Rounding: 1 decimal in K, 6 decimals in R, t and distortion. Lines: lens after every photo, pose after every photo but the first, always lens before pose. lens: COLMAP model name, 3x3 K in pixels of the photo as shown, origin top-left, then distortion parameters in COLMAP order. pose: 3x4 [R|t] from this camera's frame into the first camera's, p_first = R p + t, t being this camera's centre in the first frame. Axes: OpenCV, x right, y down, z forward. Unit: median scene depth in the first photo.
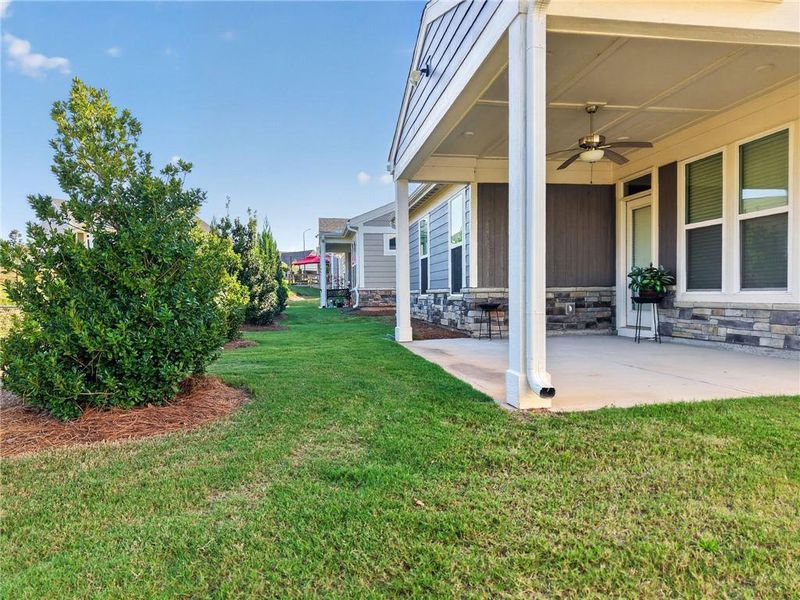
lens RADIAL K [[544.4, 0, 395.6], [0, 544.4, 301.4], [0, 0, 1]] dist [0.004271, 0.001320]
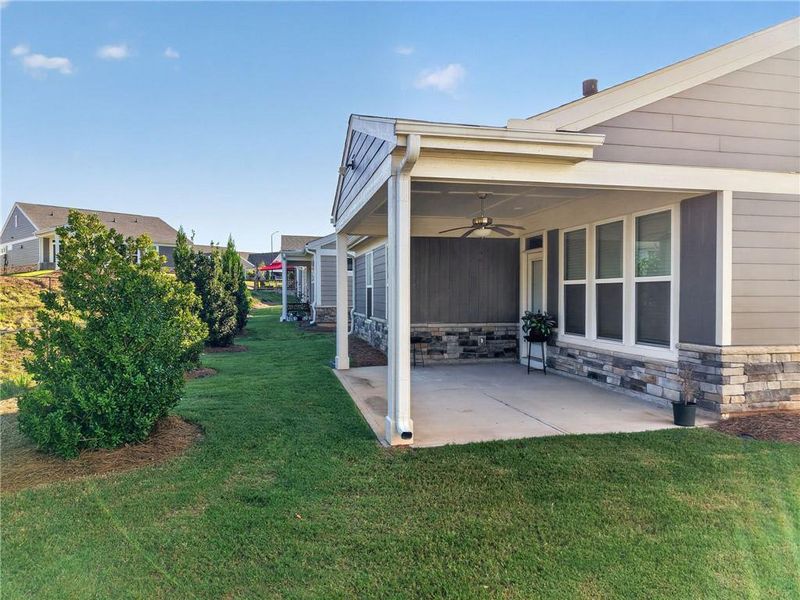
lens RADIAL K [[537.0, 0, 400.0], [0, 537.0, 292.1], [0, 0, 1]] dist [0.019943, -0.020193]
pose [[0.997740, 0.013335, 0.065857, 0.089754], [-0.012420, 0.999821, -0.014272, -0.111377], [-0.066036, 0.013421, 0.997727, -0.254039]]
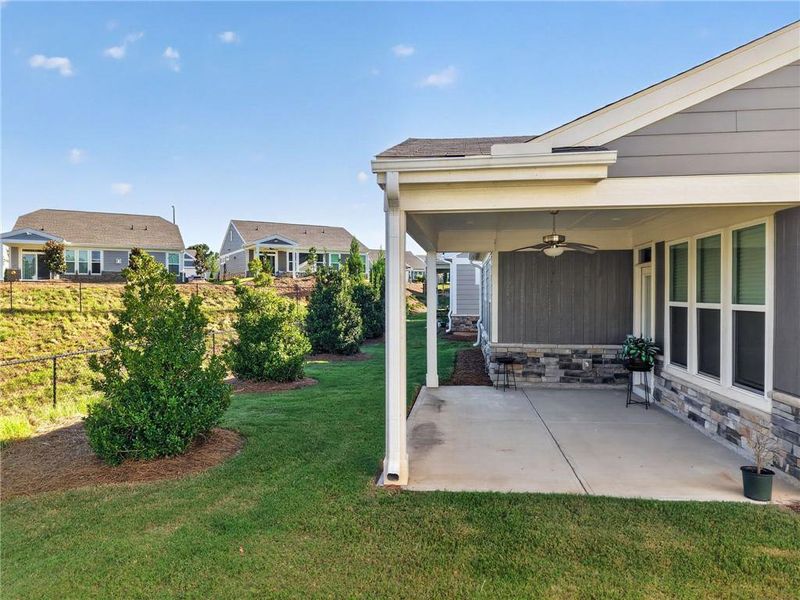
lens RADIAL K [[537.0, 0, 400.0], [0, 537.0, 292.1], [0, 0, 1]] dist [0.019943, -0.020193]
pose [[0.960195, 0.011856, -0.279080, 0.385805], [-0.014437, 0.999870, -0.007198, -0.174487], [0.278958, 0.010940, 0.960241, -0.206612]]
